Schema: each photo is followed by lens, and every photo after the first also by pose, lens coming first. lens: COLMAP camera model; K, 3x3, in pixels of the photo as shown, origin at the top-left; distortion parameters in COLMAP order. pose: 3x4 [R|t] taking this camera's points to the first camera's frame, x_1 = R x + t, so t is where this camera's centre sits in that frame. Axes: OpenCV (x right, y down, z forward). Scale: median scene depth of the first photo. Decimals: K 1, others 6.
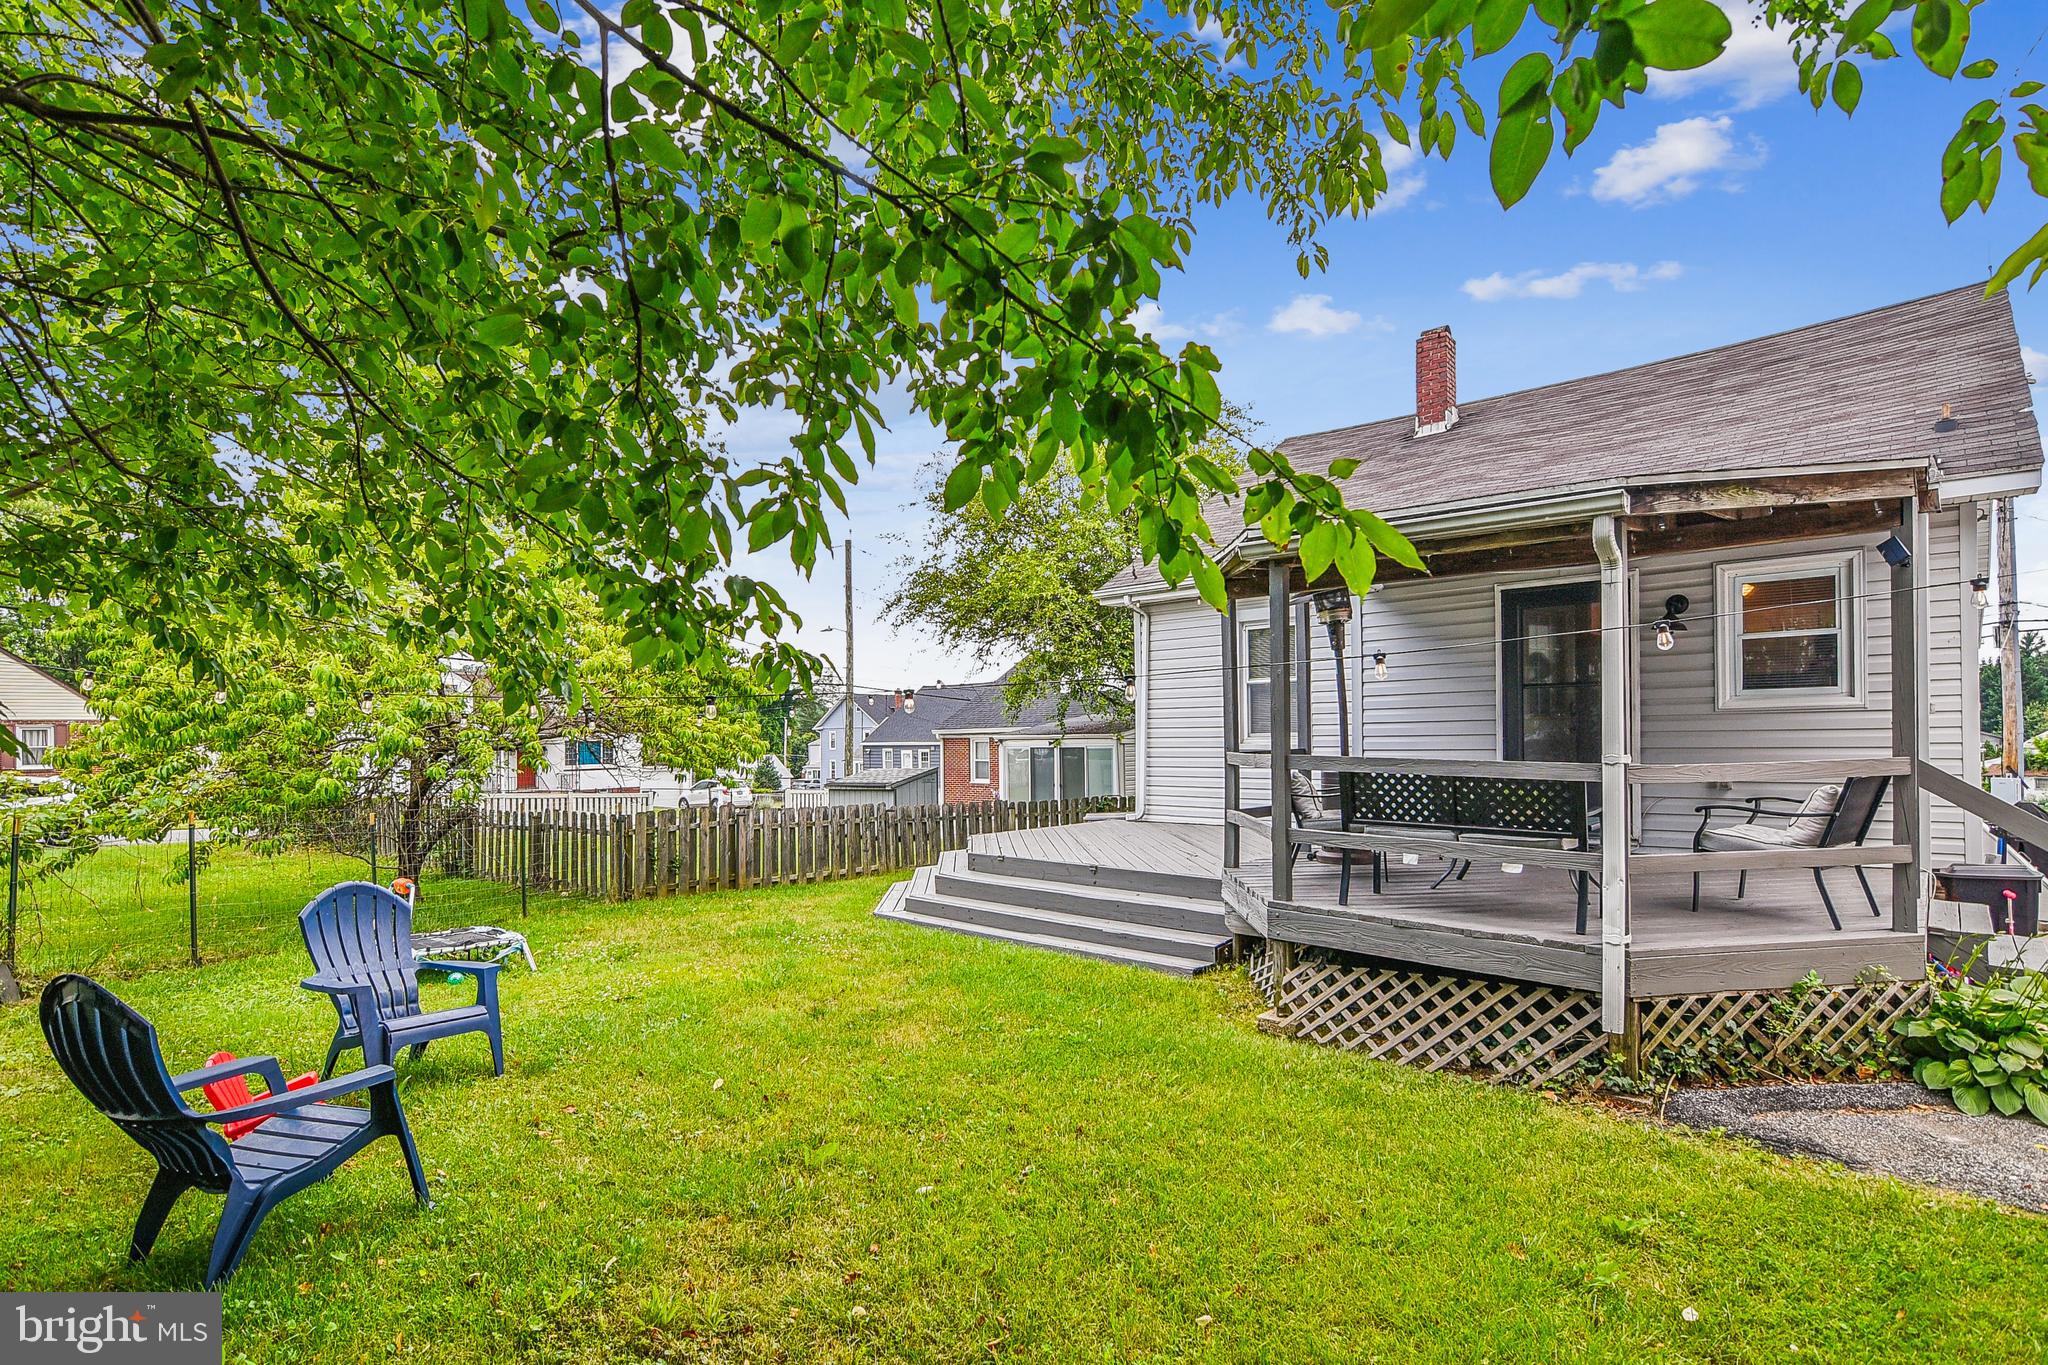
lens RADIAL K [[1006.9, 0, 1023.5], [0, 1006.9, 754.9], [0, 0, 1]] dist [0.010787, -0.001479]
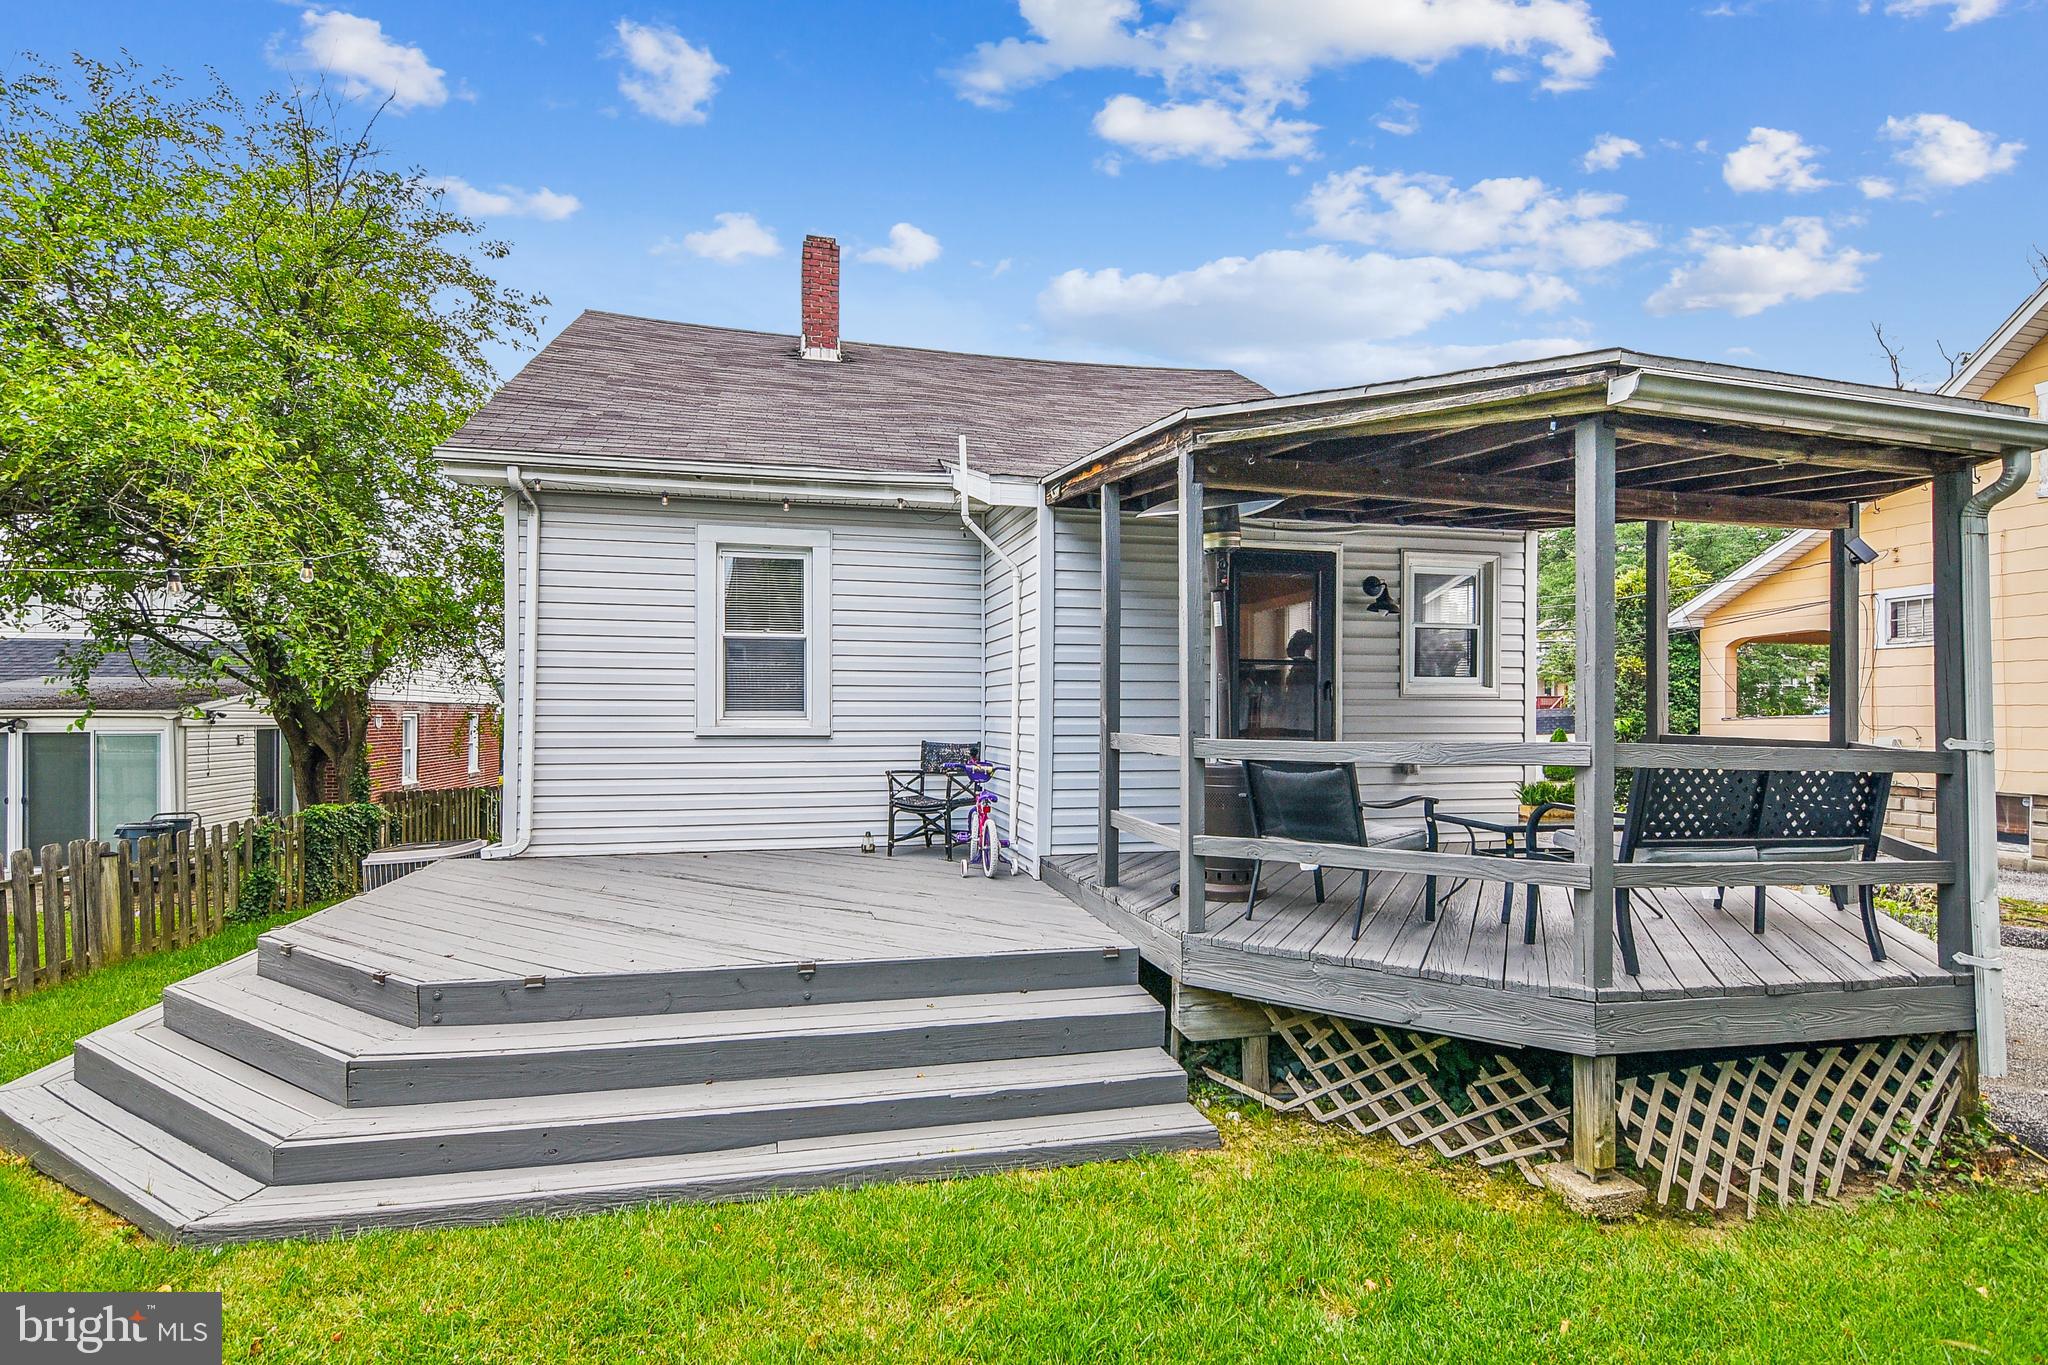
lens RADIAL K [[980.9, 0, 1023.7], [0, 980.9, 736.5], [0, 0, 1]] dist [-0.001659, -0.000672]
pose [[0.564943, -0.001264, 0.825129, -0.329109], [0.005471, 0.999983, -0.002215, -0.003488], [-0.825112, 0.005766, 0.564940, 0.758724]]
